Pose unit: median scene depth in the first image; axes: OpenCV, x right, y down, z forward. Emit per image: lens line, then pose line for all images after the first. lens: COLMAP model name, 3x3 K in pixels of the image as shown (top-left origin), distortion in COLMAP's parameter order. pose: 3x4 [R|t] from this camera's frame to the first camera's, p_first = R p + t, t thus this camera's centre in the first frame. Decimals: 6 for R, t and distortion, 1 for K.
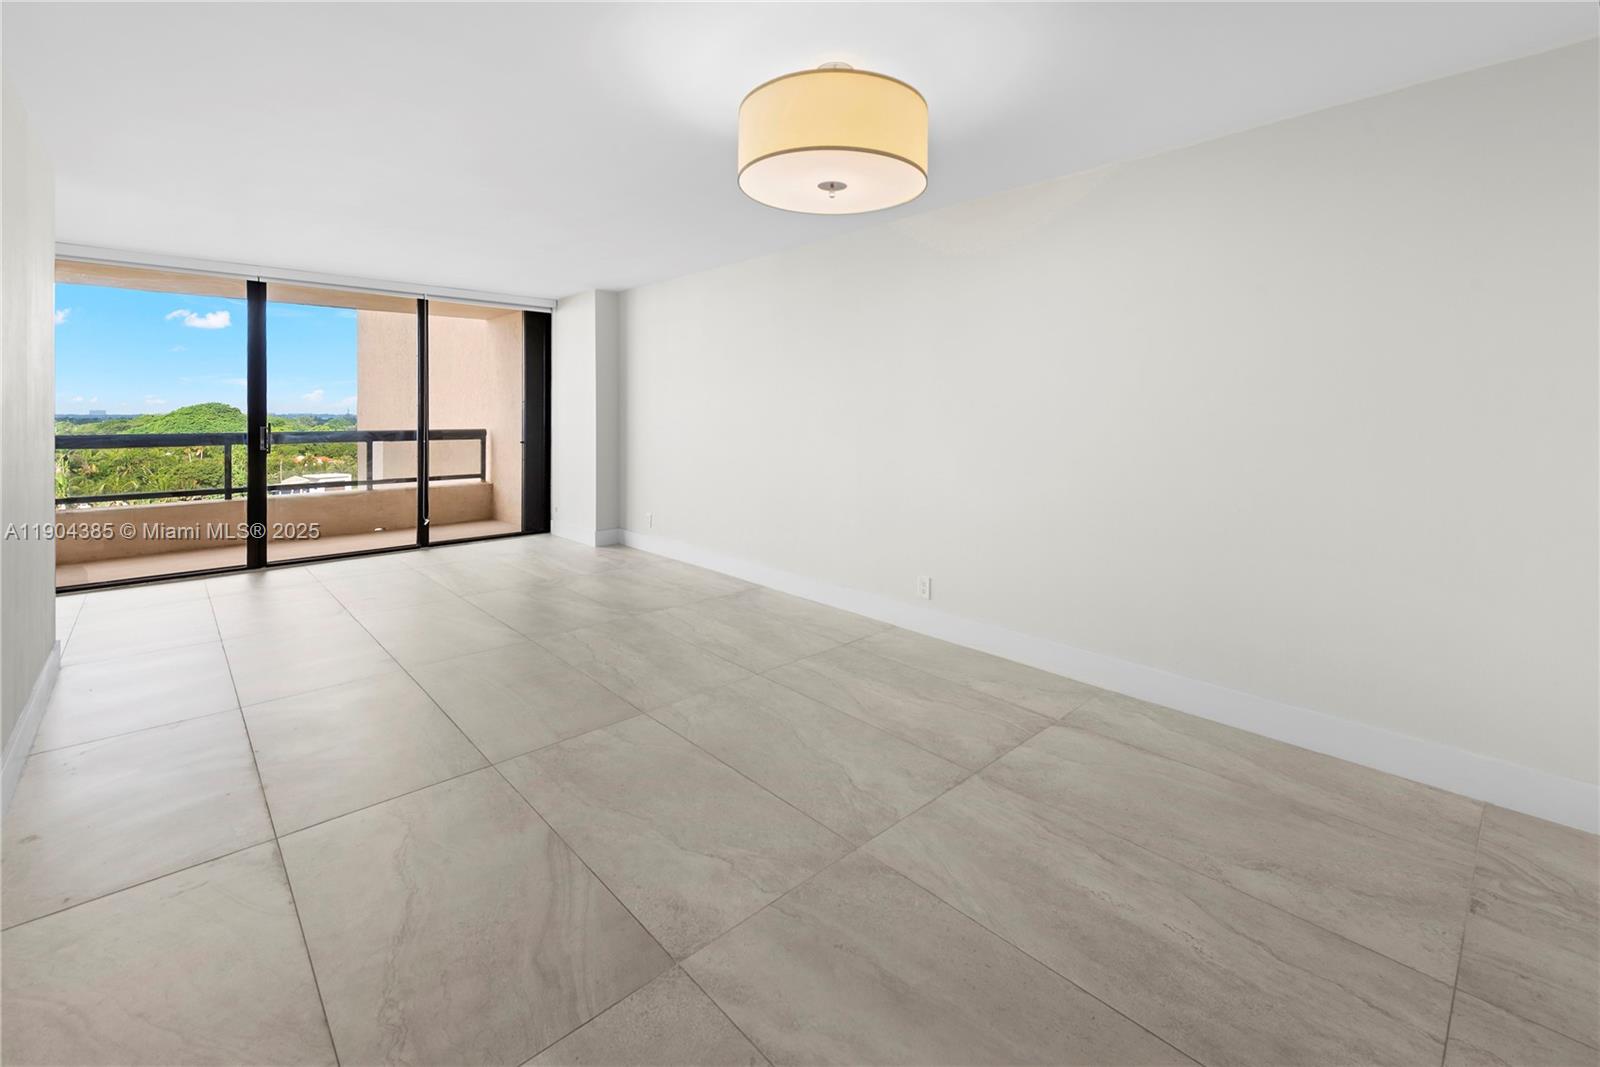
lens RADIAL K [[692.5, 0, 800.0], [0, 692.5, 533.5], [0, 0, 1]] dist [0.002867, 0.000167]
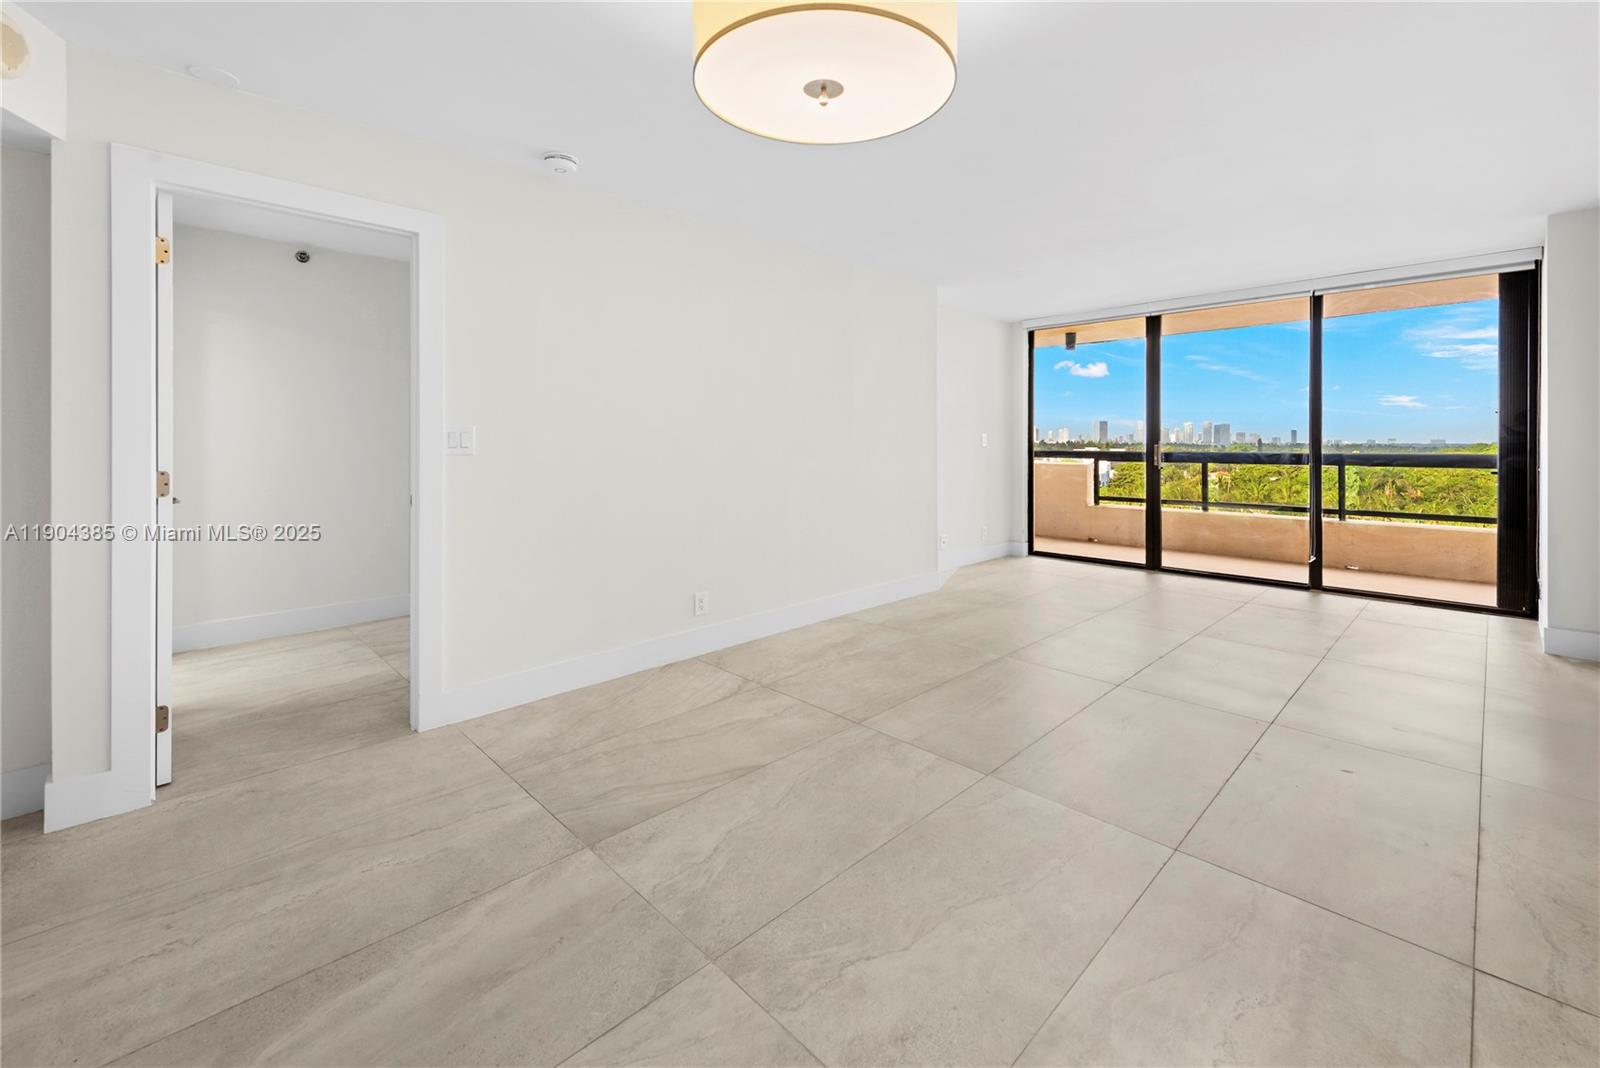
lens RADIAL K [[664.3, 0, 800.7], [0, 664.3, 452.7], [0, 0, 1]] dist [0.001230, -0.000796]
pose [[0.014780, 0.015660, -0.999768, 0.338248], [-0.170303, 0.985307, 0.012916, -0.059757], [0.985281, 0.170073, 0.017230, 0.399154]]
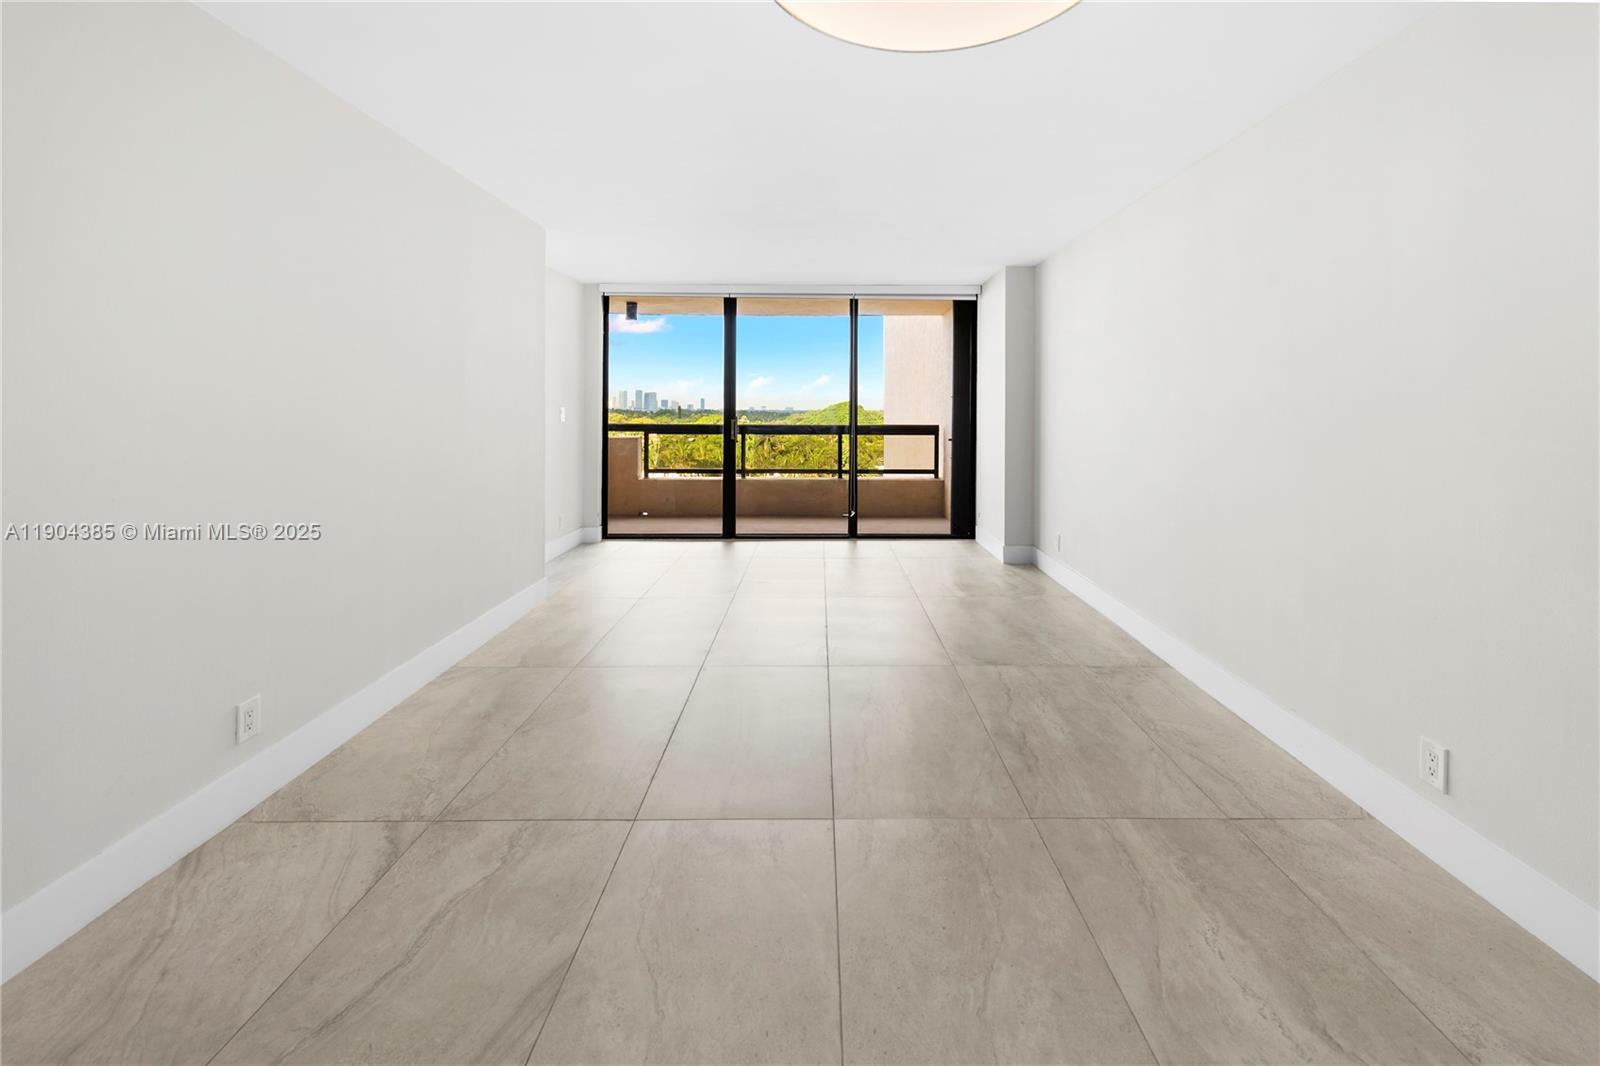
lens RADIAL K [[697.1, 0, 814.5], [0, 697.1, 468.8], [0, 0, 1]] dist [0.002862, -0.000264]
pose [[0.733481, 0.062443, -0.676836, 0.131770], [-0.122385, 0.991630, -0.041142, -0.039830], [0.668601, 0.113012, 0.734984, 0.238821]]
